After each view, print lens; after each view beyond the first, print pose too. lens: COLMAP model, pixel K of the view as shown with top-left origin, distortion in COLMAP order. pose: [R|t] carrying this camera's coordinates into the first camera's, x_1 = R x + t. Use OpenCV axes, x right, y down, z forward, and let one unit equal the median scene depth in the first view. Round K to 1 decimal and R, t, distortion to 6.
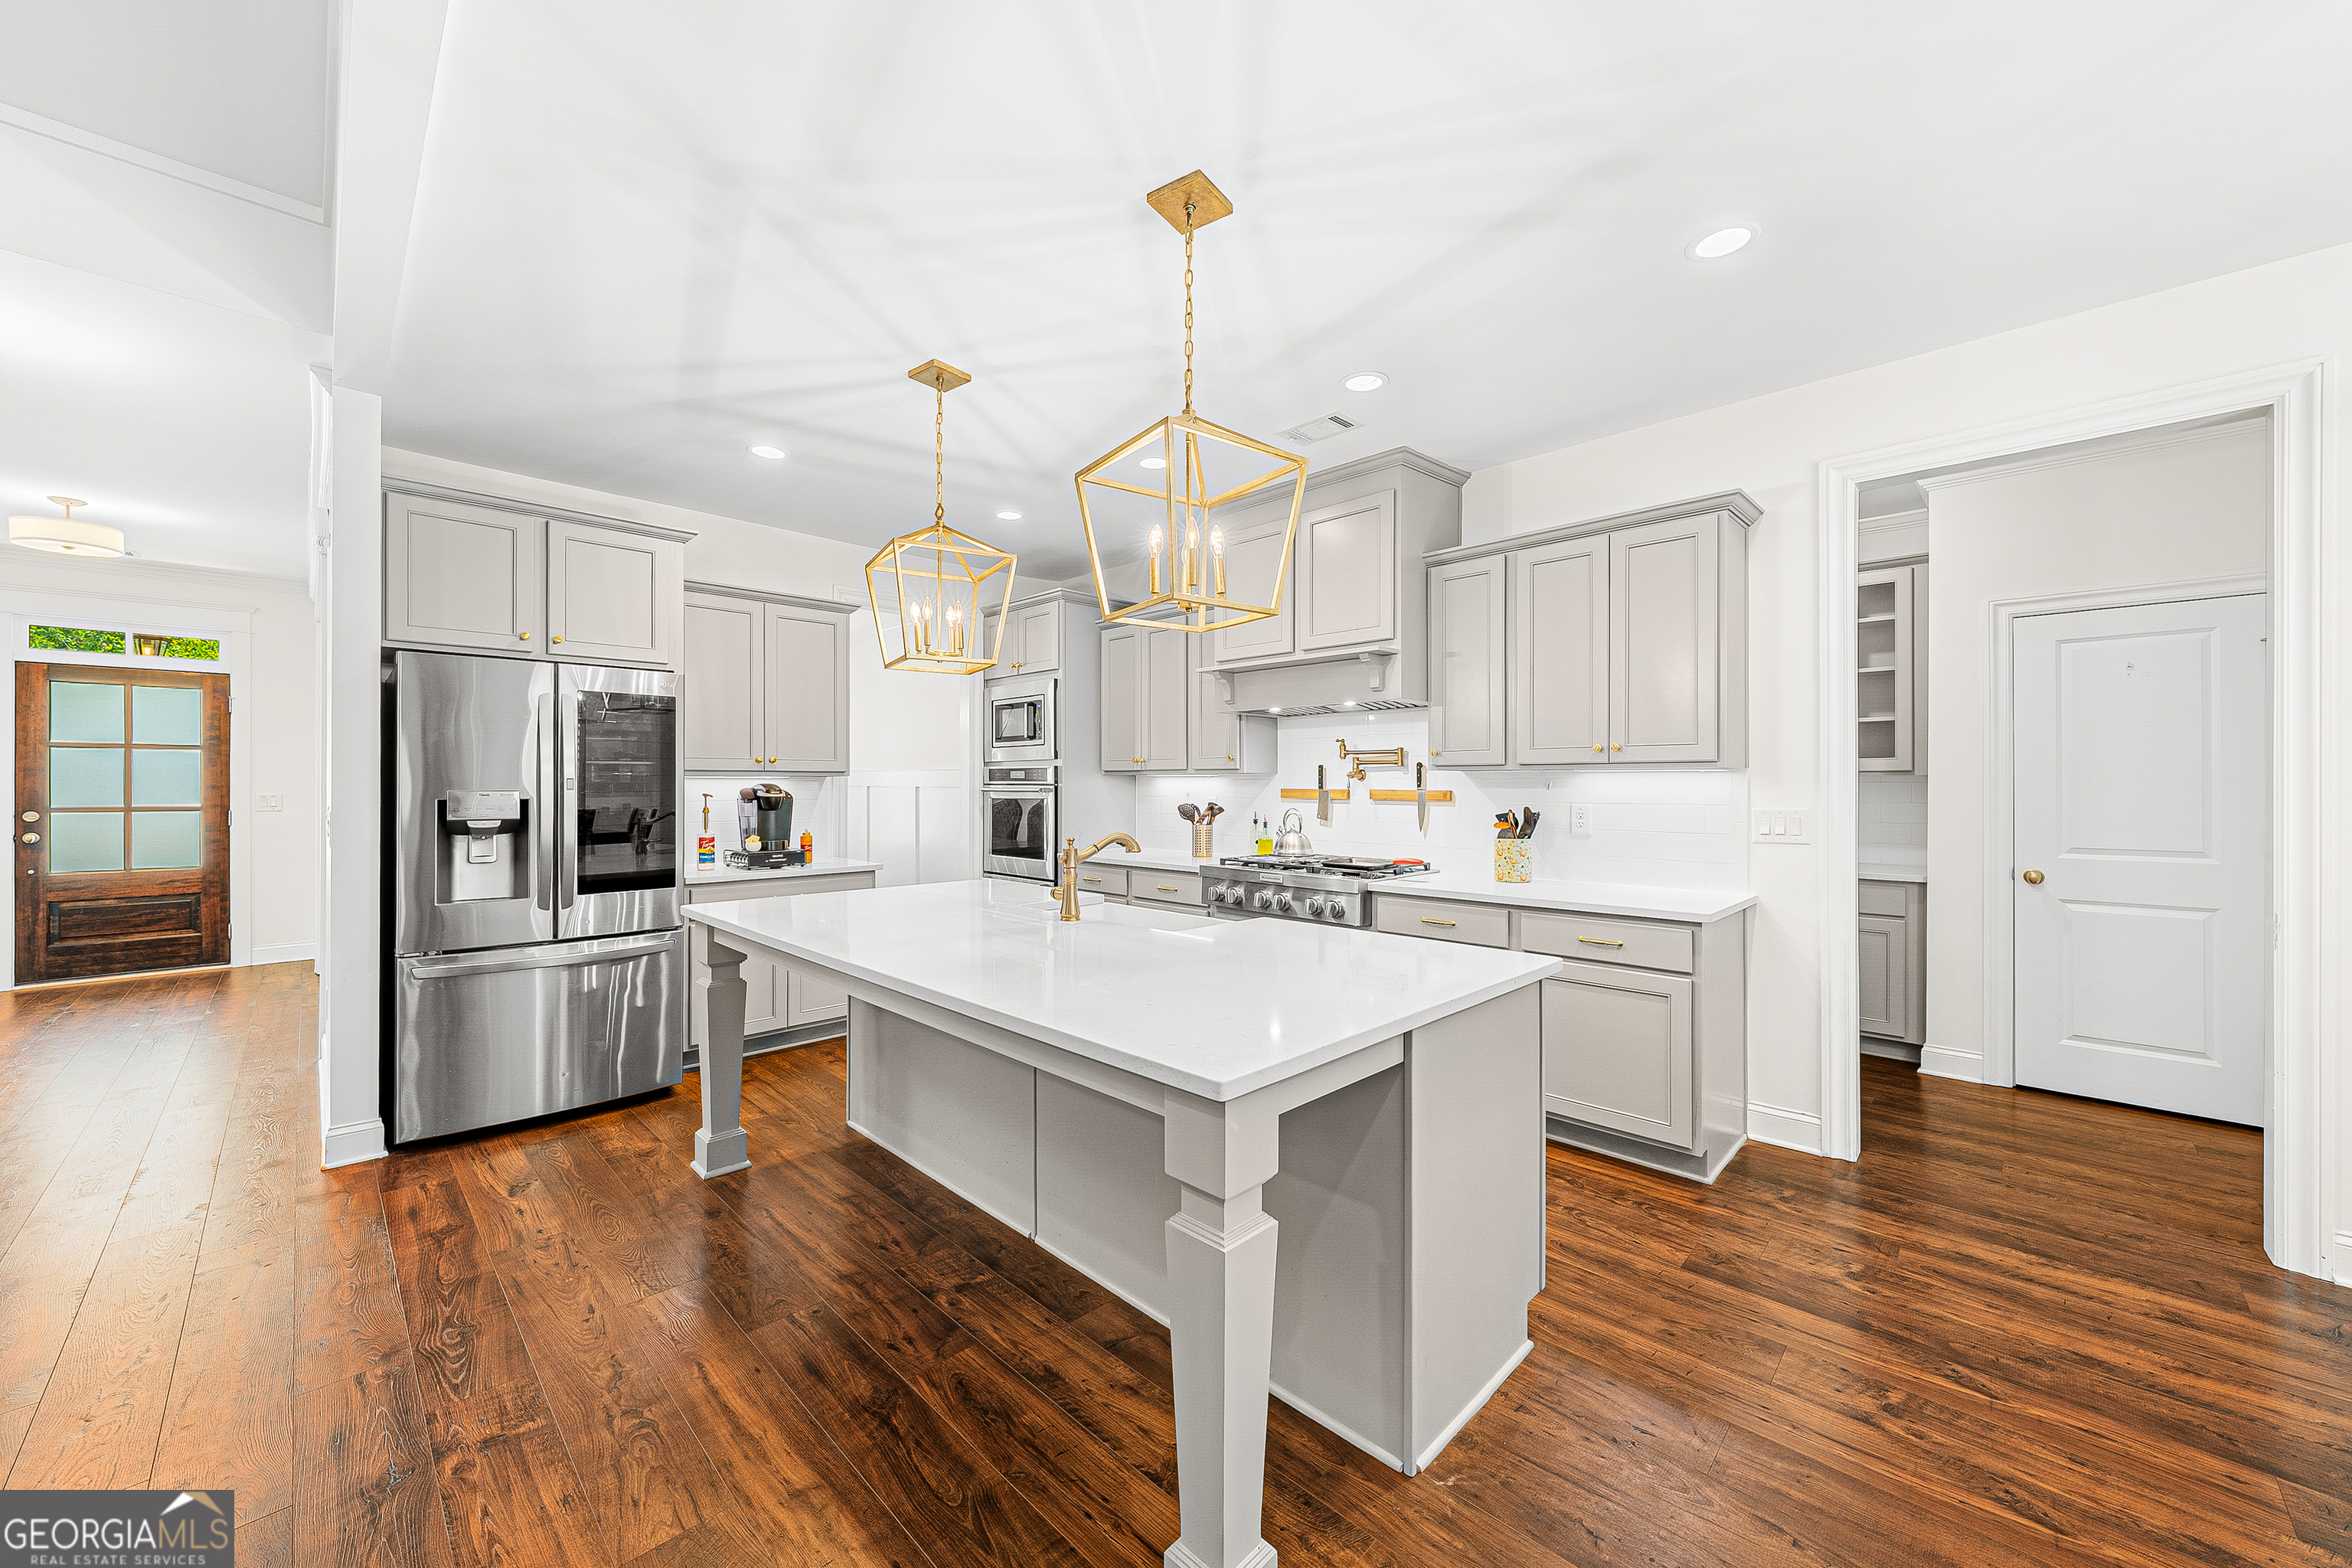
lens RADIAL K [[863.0, 0, 1176.5], [0, 863.0, 782.1], [0, 0, 1]] dist [-0.000827, -0.000176]
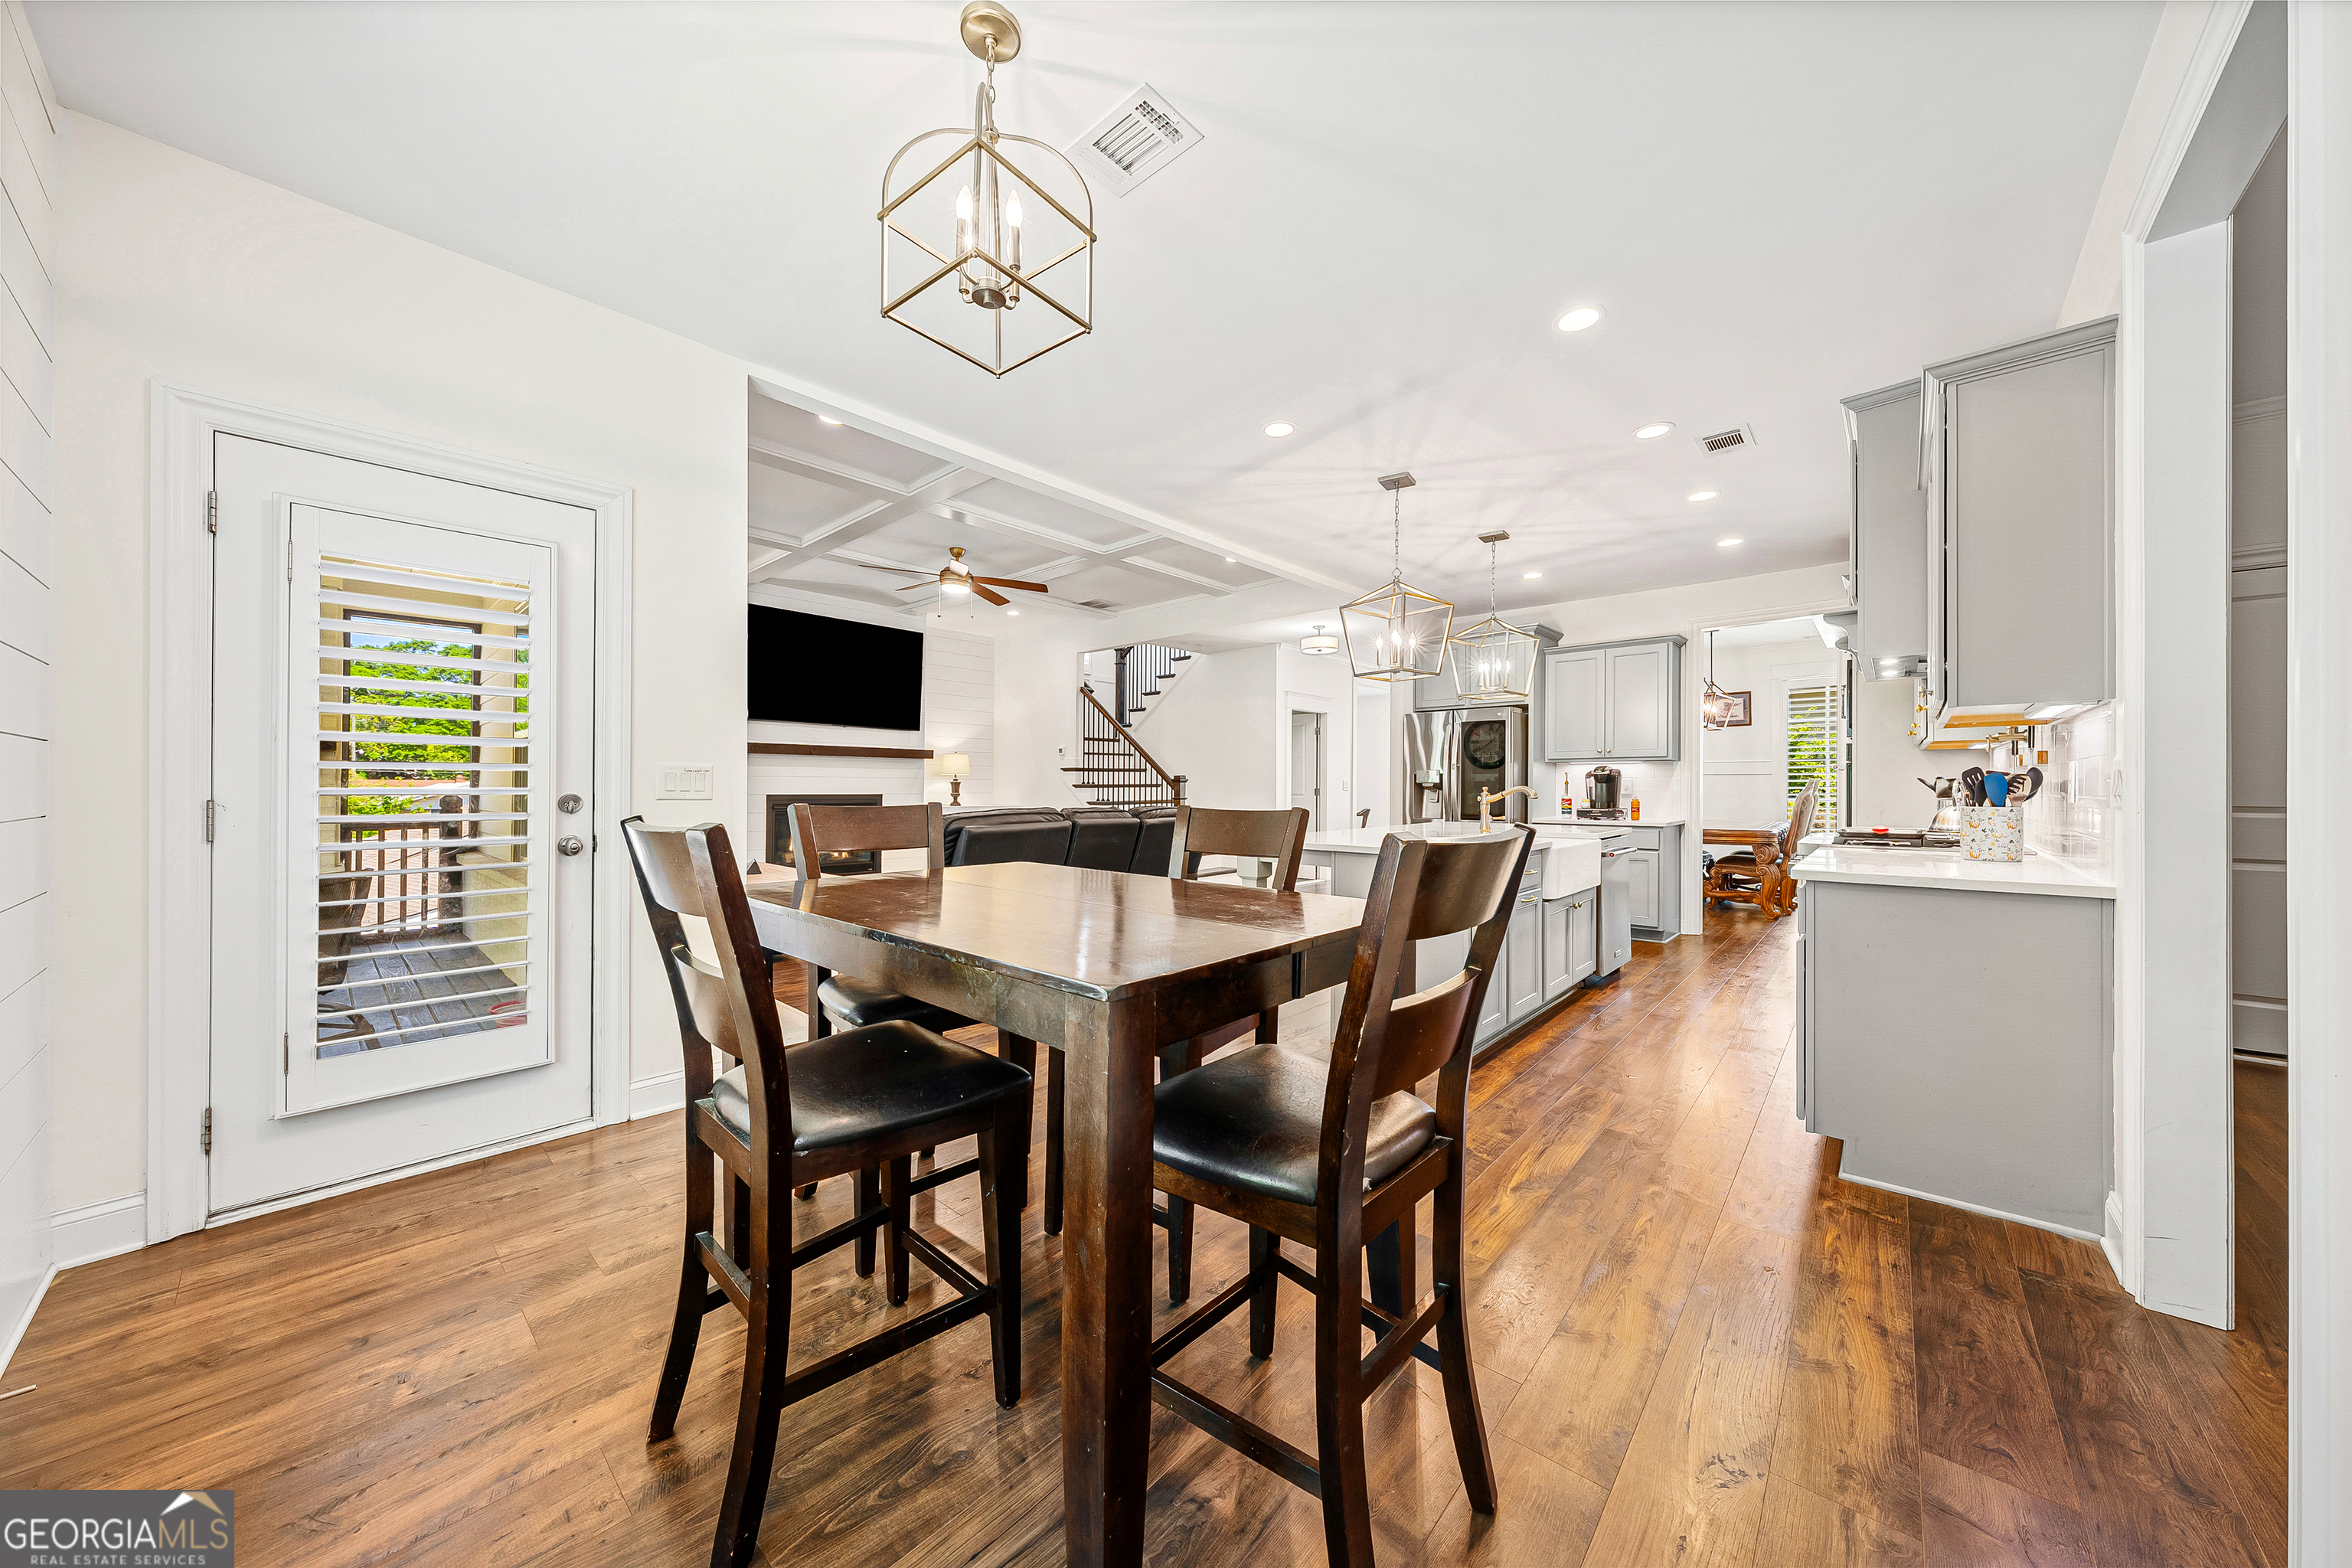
lens RADIAL K [[793.4, 0, 1184.9], [0, 793.4, 782.5], [0, 0, 1]] dist [0.000715, -0.000435]
pose [[0.050391, -0.006140, -0.998711, 1.241618], [0.001819, 0.999980, -0.006056, 0.052338], [0.998728, -0.001511, 0.050401, 0.247940]]
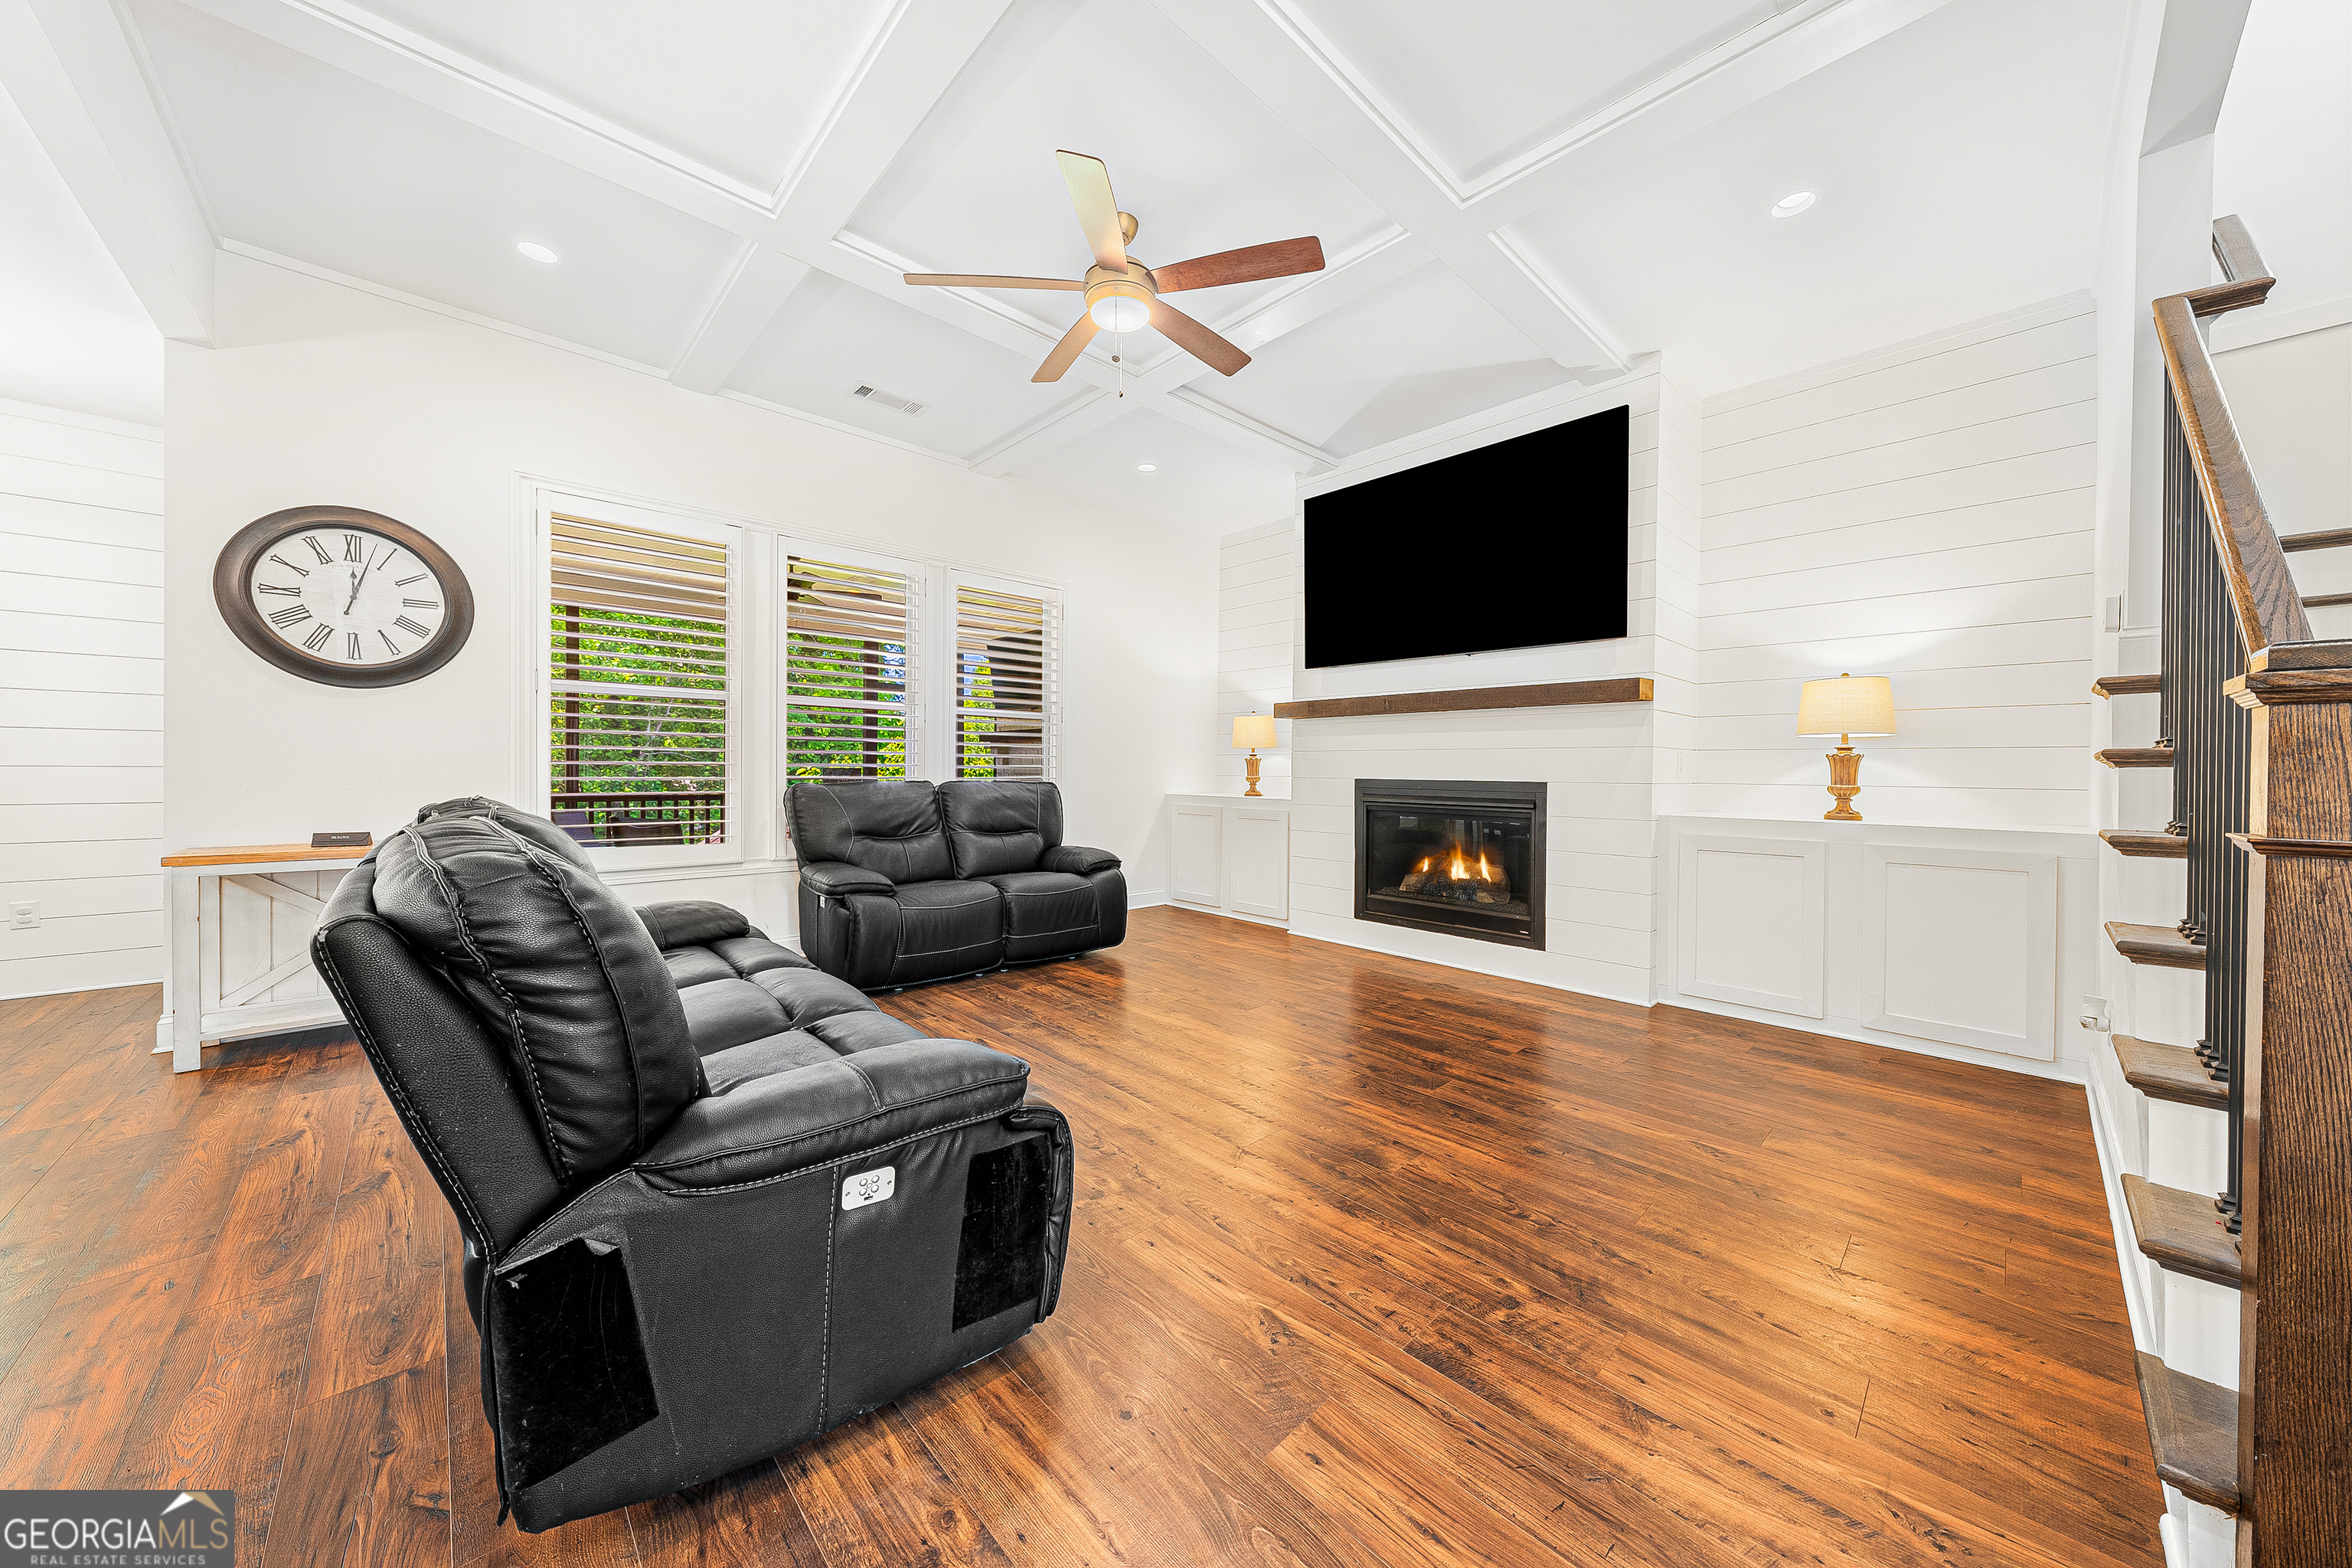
lens RADIAL K [[793.4, 0, 1183.1], [0, 793.4, 778.4], [0, 0, 1]] dist [0.000715, -0.000435]
pose [[-0.999381, -0.009514, 0.033875, -0.913988], [-0.009260, 0.999928, 0.007622, 0.062242], [-0.033945, 0.007303, -0.999397, 0.672536]]
